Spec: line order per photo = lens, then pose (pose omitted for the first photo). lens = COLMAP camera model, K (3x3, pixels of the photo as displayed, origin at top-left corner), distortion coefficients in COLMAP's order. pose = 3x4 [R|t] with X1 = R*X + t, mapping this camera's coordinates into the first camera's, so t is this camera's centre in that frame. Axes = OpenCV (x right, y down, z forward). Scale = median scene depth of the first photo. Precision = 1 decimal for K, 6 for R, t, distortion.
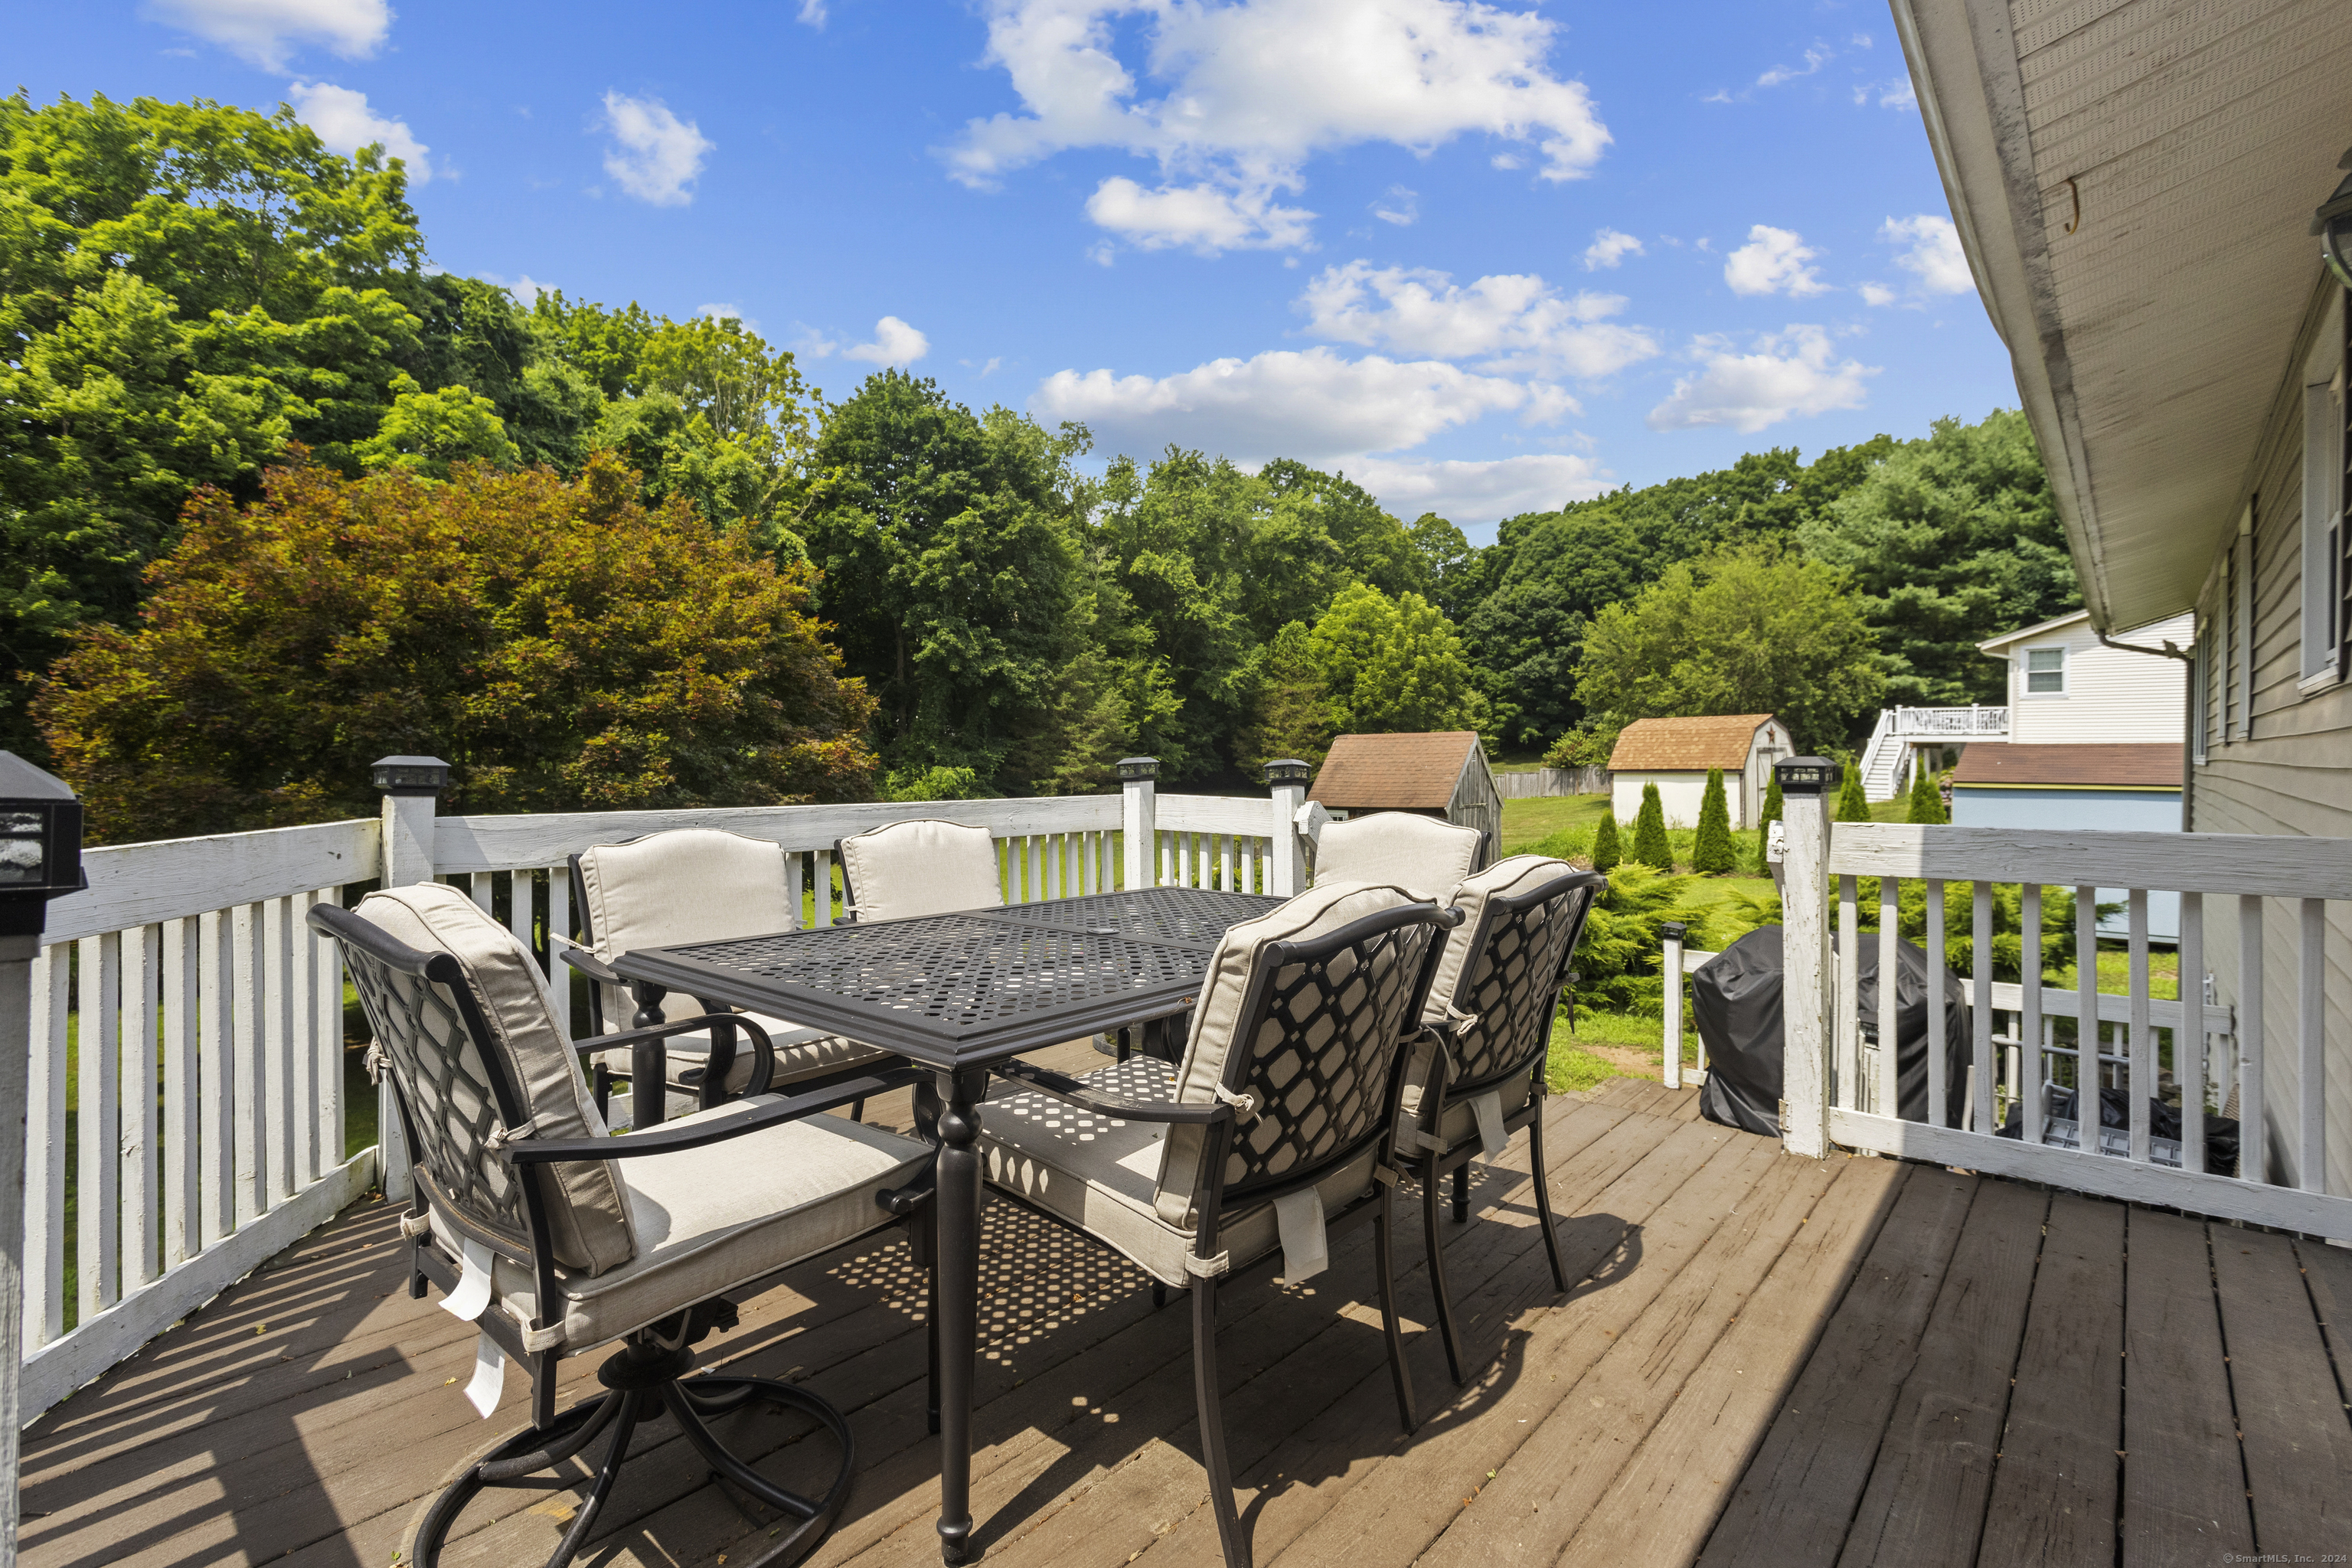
lens RADIAL K [[1110.1, 0, 1170.8], [0, 1110.1, 768.7], [0, 0, 1]] dist [0.000786, 0.001185]
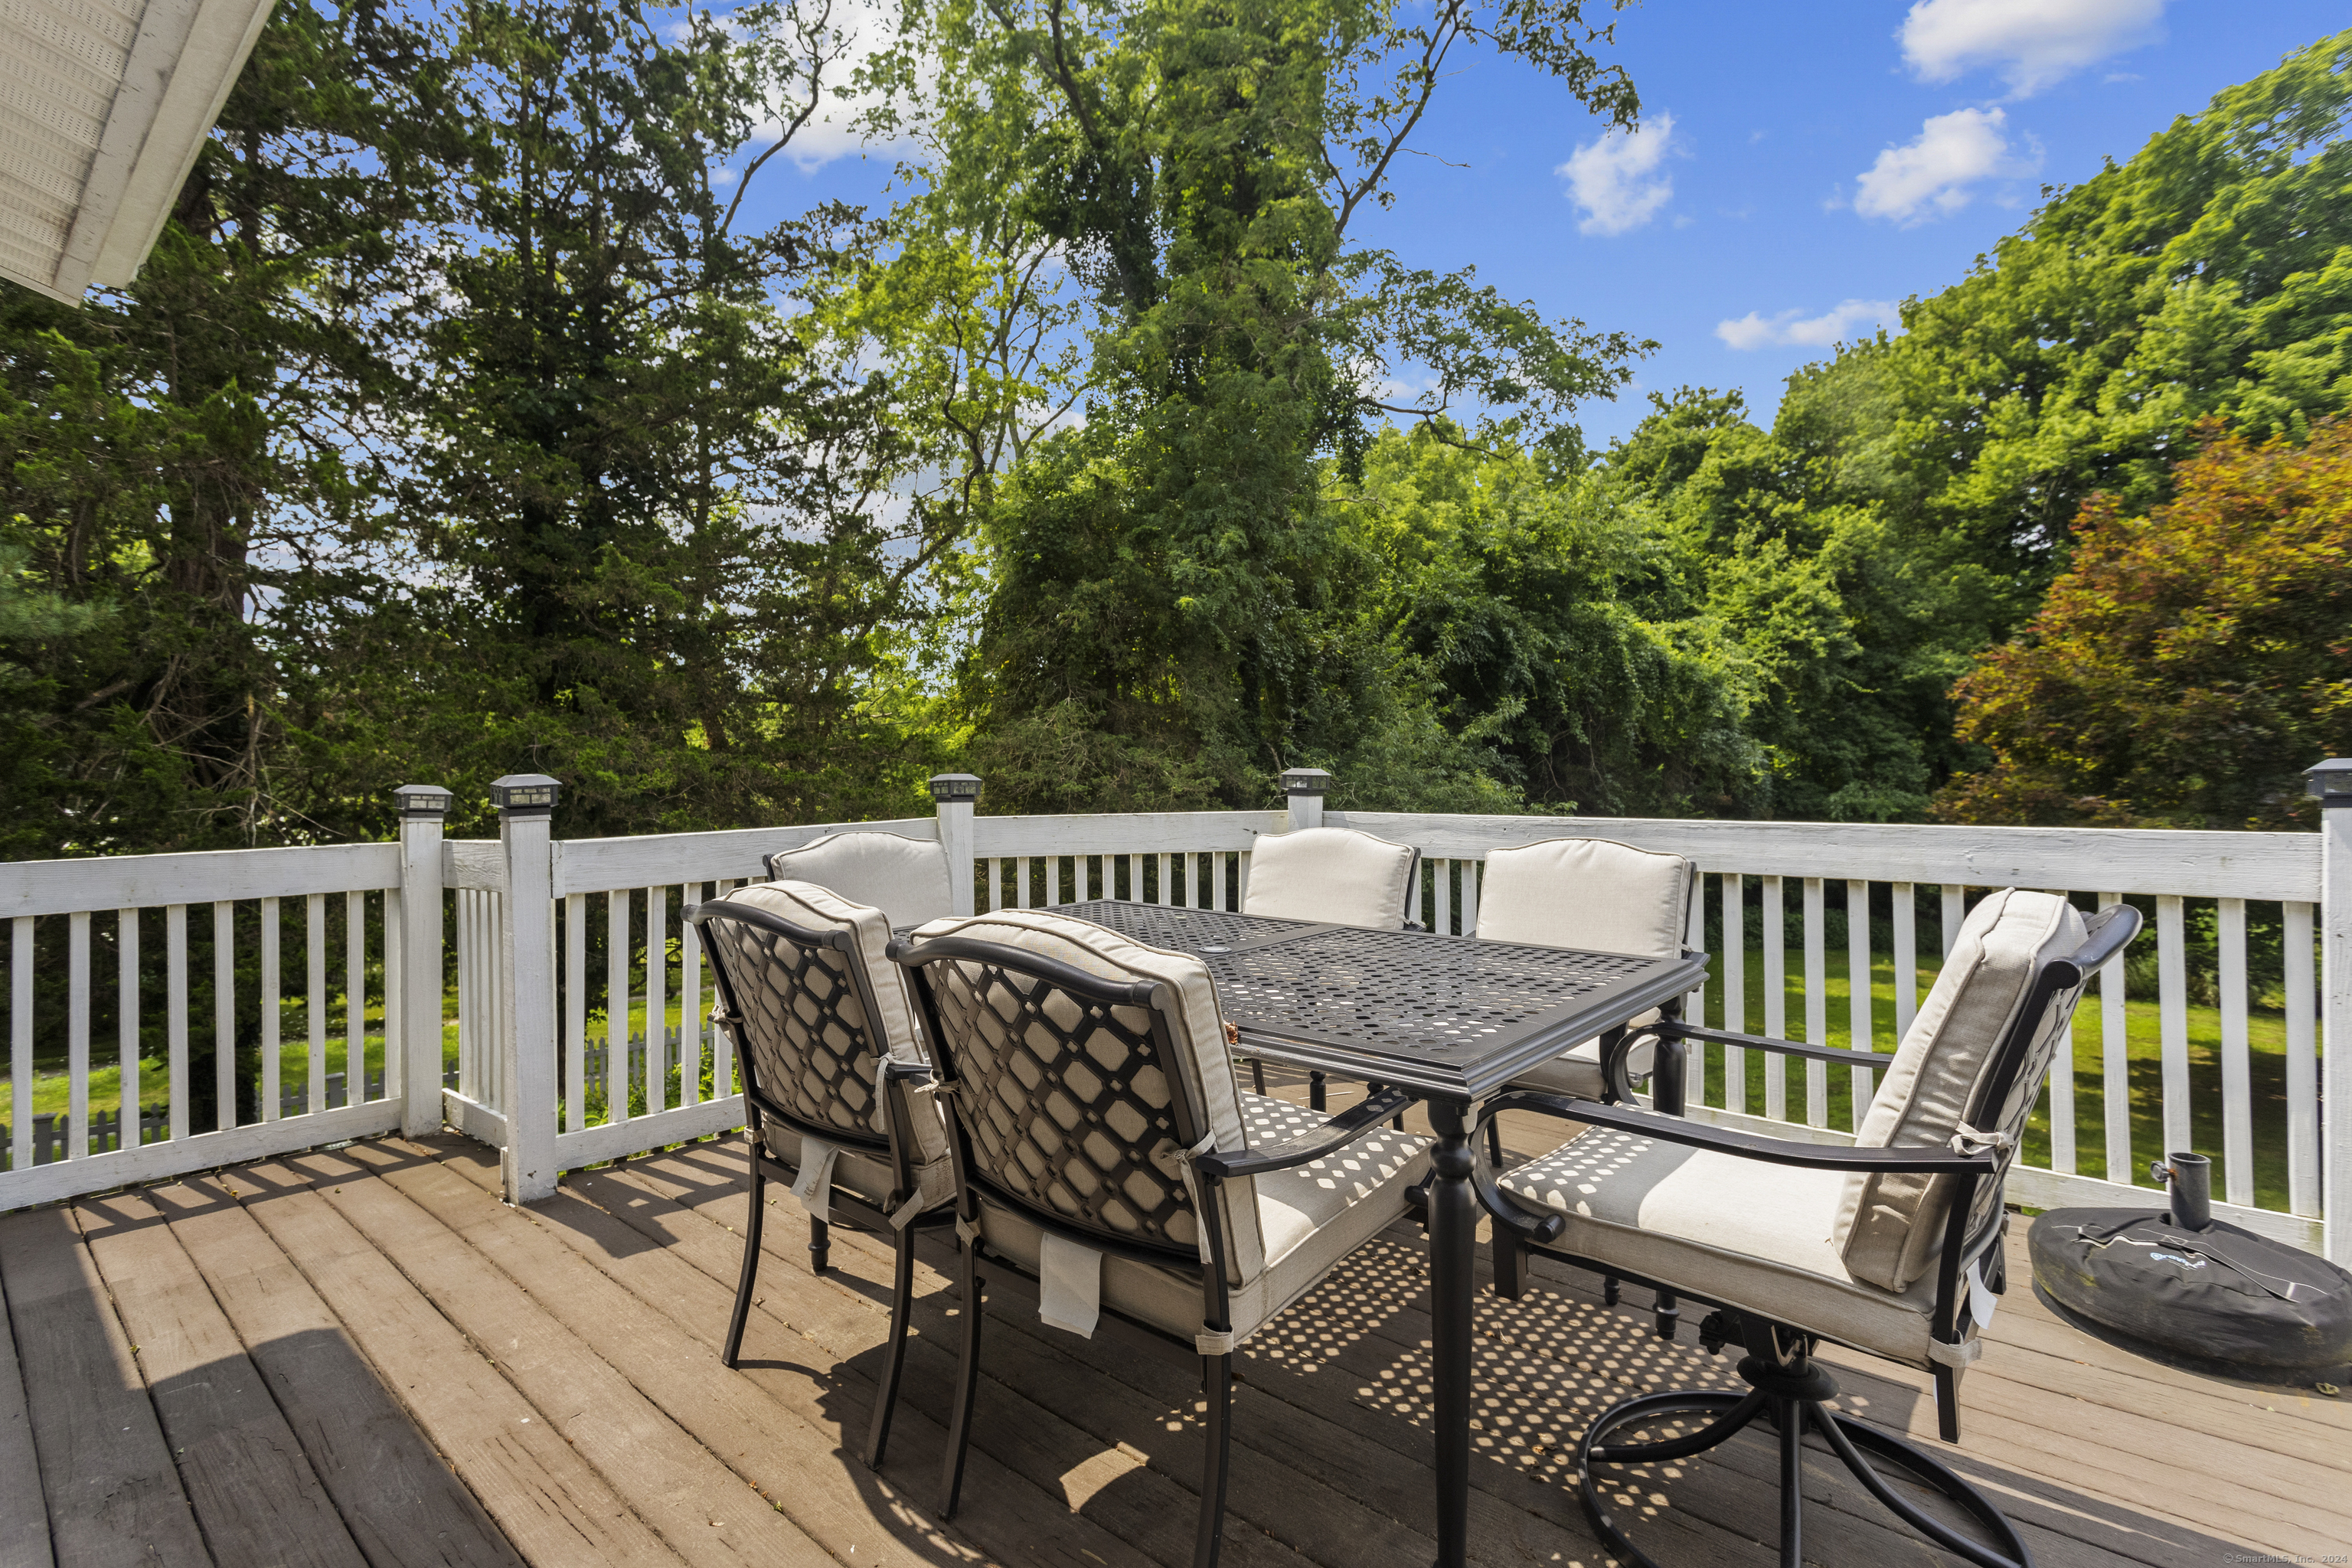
lens RADIAL K [[1110.1, 0, 1170.8], [0, 1110.1, 768.7], [0, 0, 1]] dist [0.000786, 0.001185]
pose [[-0.005666, 0.004327, -0.999975, 0.080181], [-0.005403, 0.999976, 0.004358, -0.001691], [0.999969, 0.005427, -0.005642, 0.085158]]
